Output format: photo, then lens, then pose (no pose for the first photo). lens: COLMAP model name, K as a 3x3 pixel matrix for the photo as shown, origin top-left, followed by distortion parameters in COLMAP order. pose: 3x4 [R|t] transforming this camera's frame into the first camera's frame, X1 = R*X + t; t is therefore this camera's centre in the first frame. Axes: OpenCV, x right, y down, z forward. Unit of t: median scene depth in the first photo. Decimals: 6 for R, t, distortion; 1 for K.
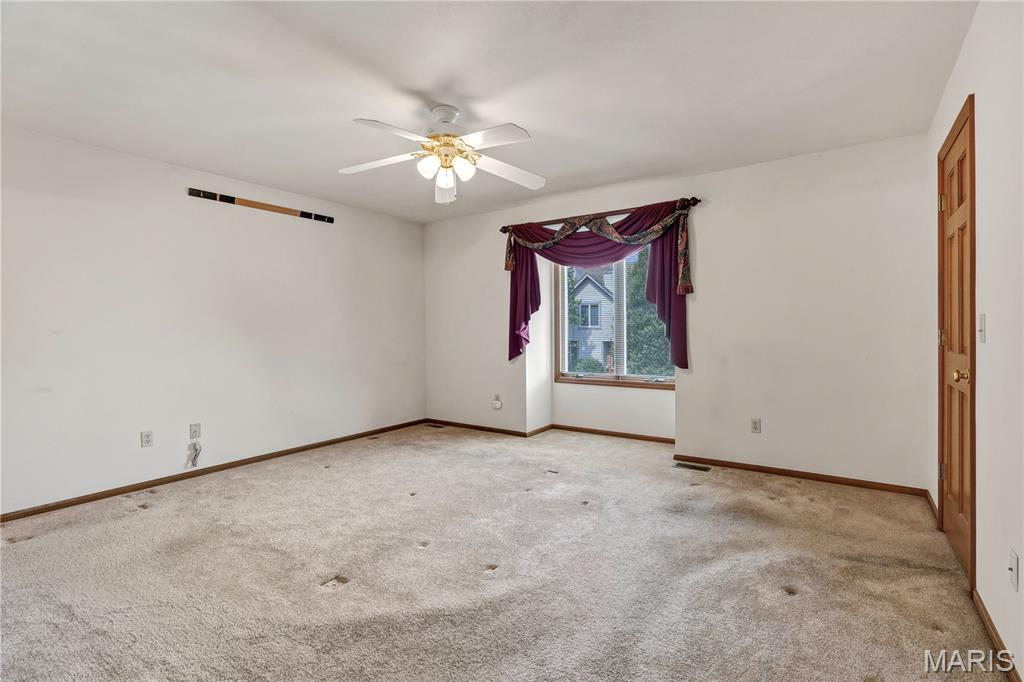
lens RADIAL K [[481.4, 0, 512.9], [0, 481.4, 328.6], [0, 0, 1]] dist [-0.000429, -0.000027]
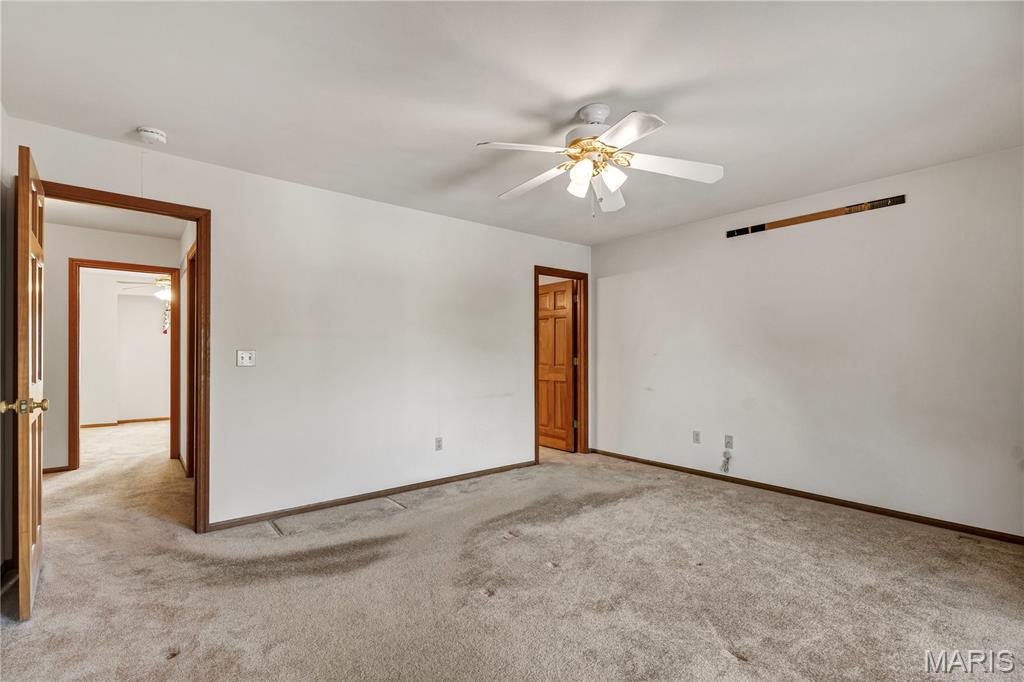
lens RADIAL K [[469.5, 0, 512.0], [0, 469.5, 341.0], [0, 0, 1]] dist [0.028227, 0.000085]
pose [[-0.277599, -0.011247, -0.960631, 0.575050], [0.003747, 0.999911, -0.012790, -0.015244], [0.960690, -0.007150, -0.277532, 0.827704]]
